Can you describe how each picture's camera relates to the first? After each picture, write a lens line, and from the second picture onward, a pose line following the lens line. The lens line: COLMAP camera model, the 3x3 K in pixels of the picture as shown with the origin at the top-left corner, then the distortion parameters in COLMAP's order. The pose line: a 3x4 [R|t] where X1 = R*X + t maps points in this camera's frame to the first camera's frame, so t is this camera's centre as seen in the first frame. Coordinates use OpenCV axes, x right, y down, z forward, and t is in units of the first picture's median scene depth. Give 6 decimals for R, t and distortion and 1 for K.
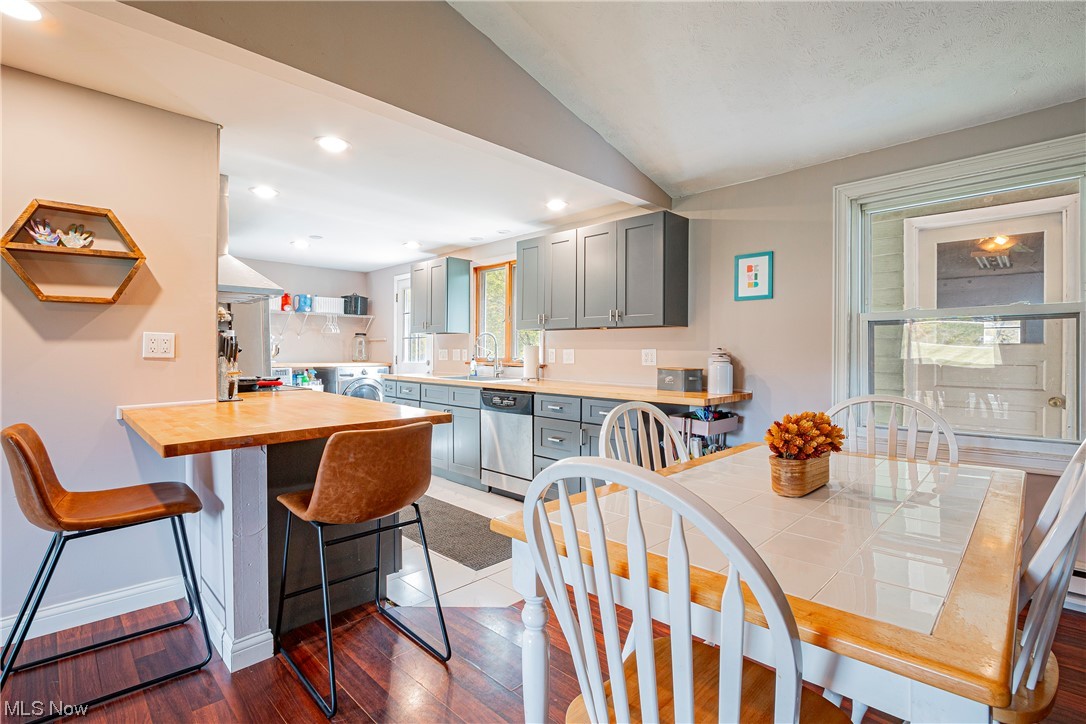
lens RADIAL K [[505.8, 0, 546.4], [0, 505.8, 356.7], [0, 0, 1]] dist [-0.018487, -0.000133]
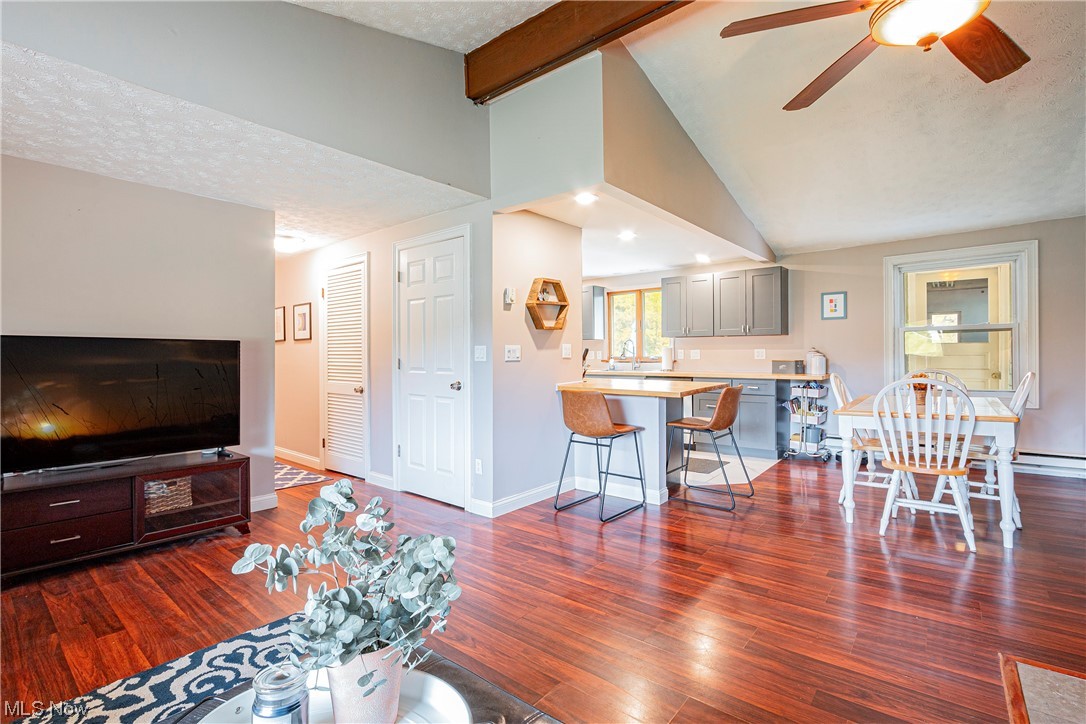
lens RADIAL K [[493.6, 0, 556.1], [0, 493.6, 356.6], [0, 0, 1]] dist [-0.016243, 0.000137]
pose [[0.994307, -0.014556, 0.105553, -0.457950], [0.014987, 0.999882, -0.003293, 0.003152], [-0.105493, 0.004857, 0.994408, -0.362140]]
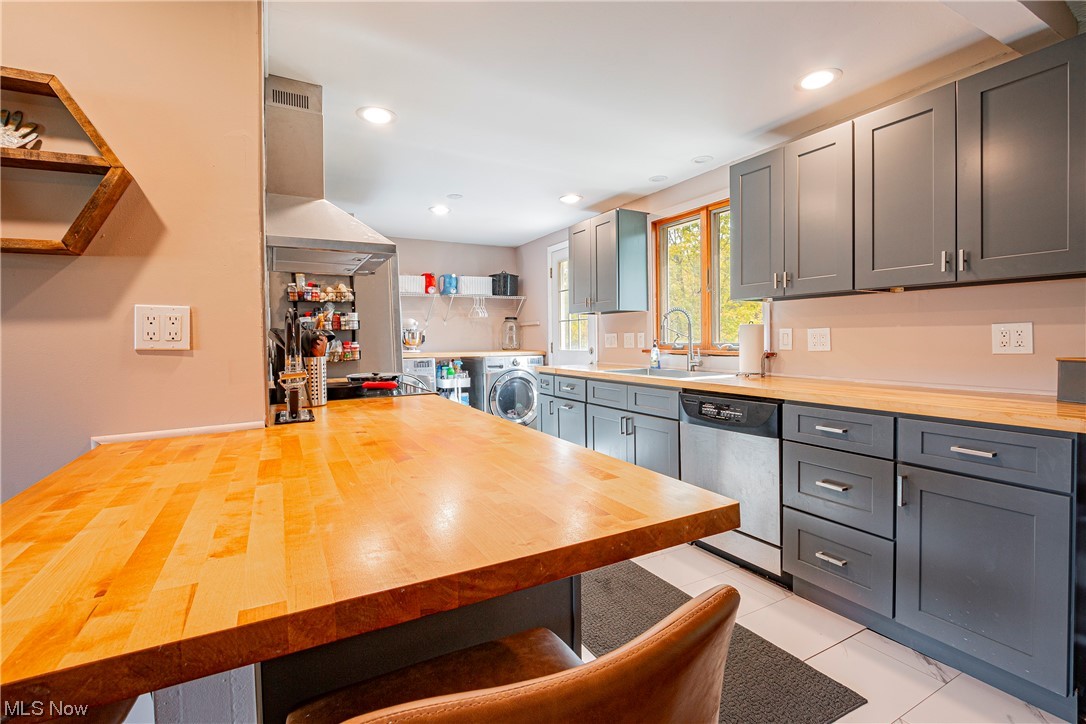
lens RADIAL K [[495.8, 0, 544.4], [0, 495.8, 344.7], [0, 0, 1]] dist [-0.019488, 0.000259]
pose [[0.957617, -0.012516, -0.287774, -0.094499], [0.013351, 0.999910, 0.000941, 0.000640], [0.287737, -0.004743, 0.957698, 0.275712]]
